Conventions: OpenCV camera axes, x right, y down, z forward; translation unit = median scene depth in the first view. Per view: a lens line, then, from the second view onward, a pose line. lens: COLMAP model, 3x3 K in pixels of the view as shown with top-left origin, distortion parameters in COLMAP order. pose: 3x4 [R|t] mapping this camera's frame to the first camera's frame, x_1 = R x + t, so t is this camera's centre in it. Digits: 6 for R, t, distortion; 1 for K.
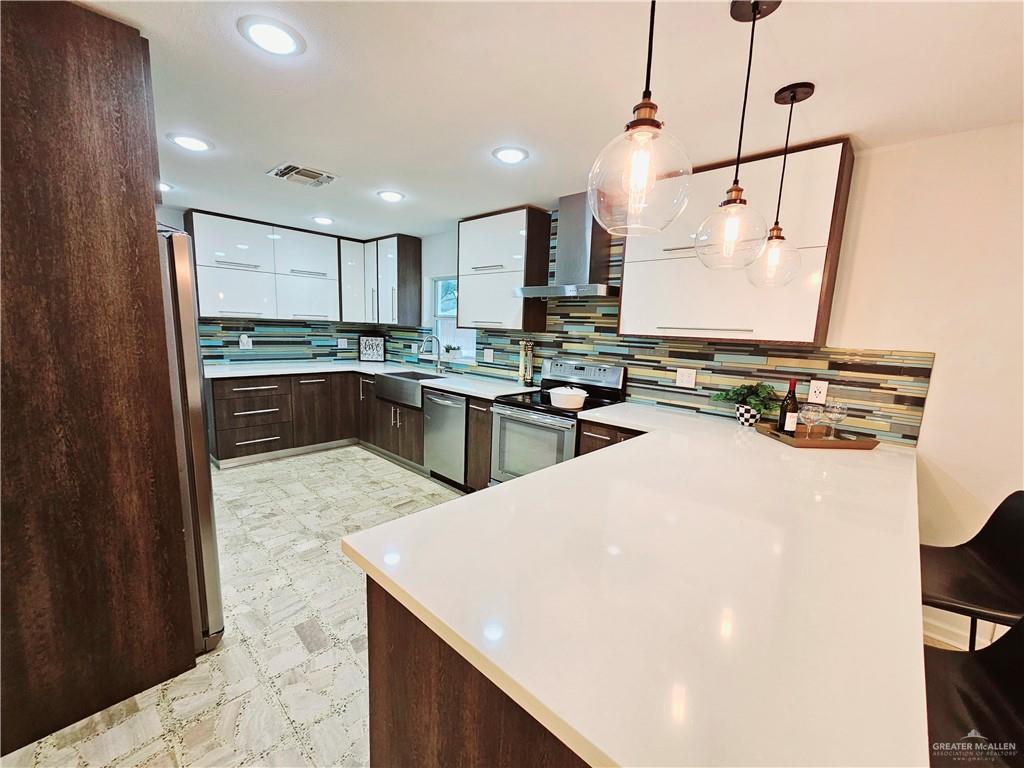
lens RADIAL K [[412.7, 0, 509.1], [0, 412.7, 388.5], [0, 0, 1]] dist [0.000674, 0.000826]
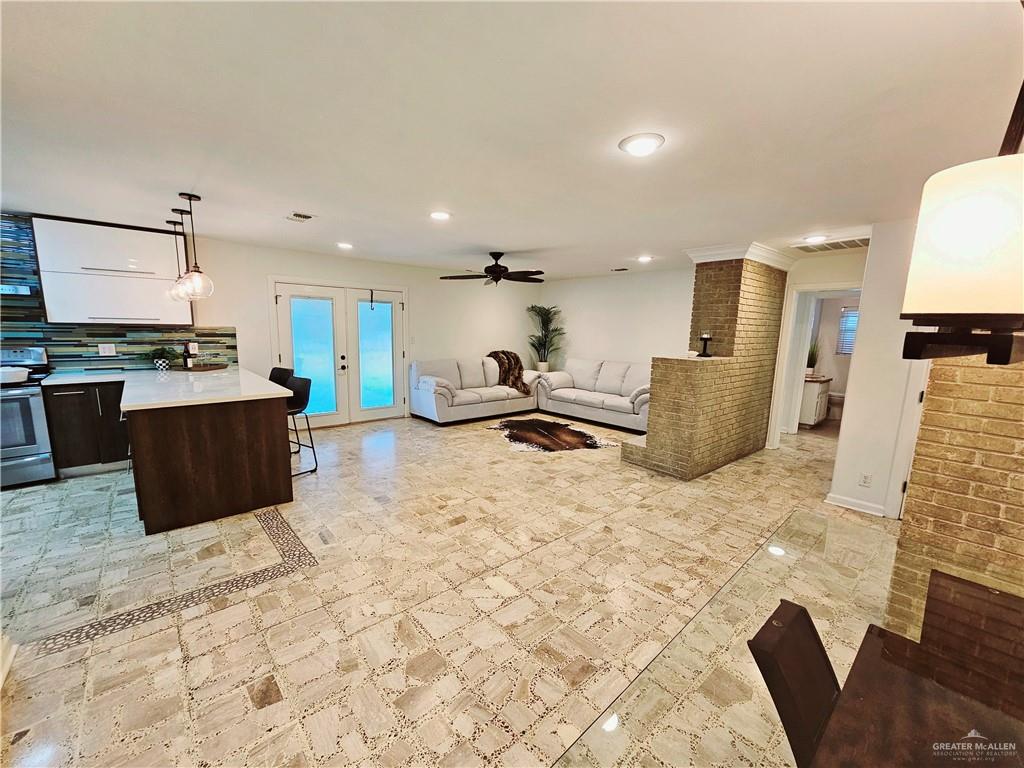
lens RADIAL K [[412.7, 0, 505.5], [0, 412.7, 389.2], [0, 0, 1]] dist [0.000674, 0.000826]
pose [[0.088257, -0.184557, 0.978851, -1.111872], [0.129258, 0.976499, 0.172459, 0.050259], [-0.987676, 0.111303, 0.110039, -0.707150]]
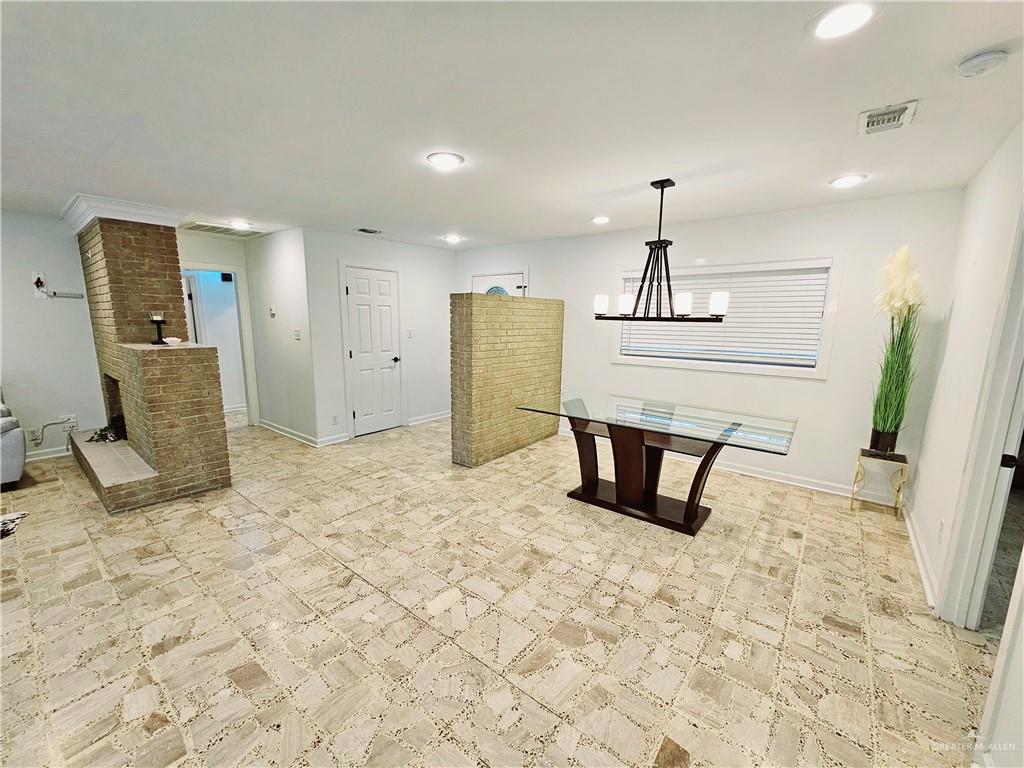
lens RADIAL K [[412.7, 0, 509.0], [0, 412.7, 387.8], [0, 0, 1]] dist [0.000674, 0.000826]
pose [[-0.996276, -0.036793, -0.077972, 1.335653], [-0.059334, 0.948740, 0.310439, -0.240446], [0.062553, 0.313910, -0.947390, 1.914232]]
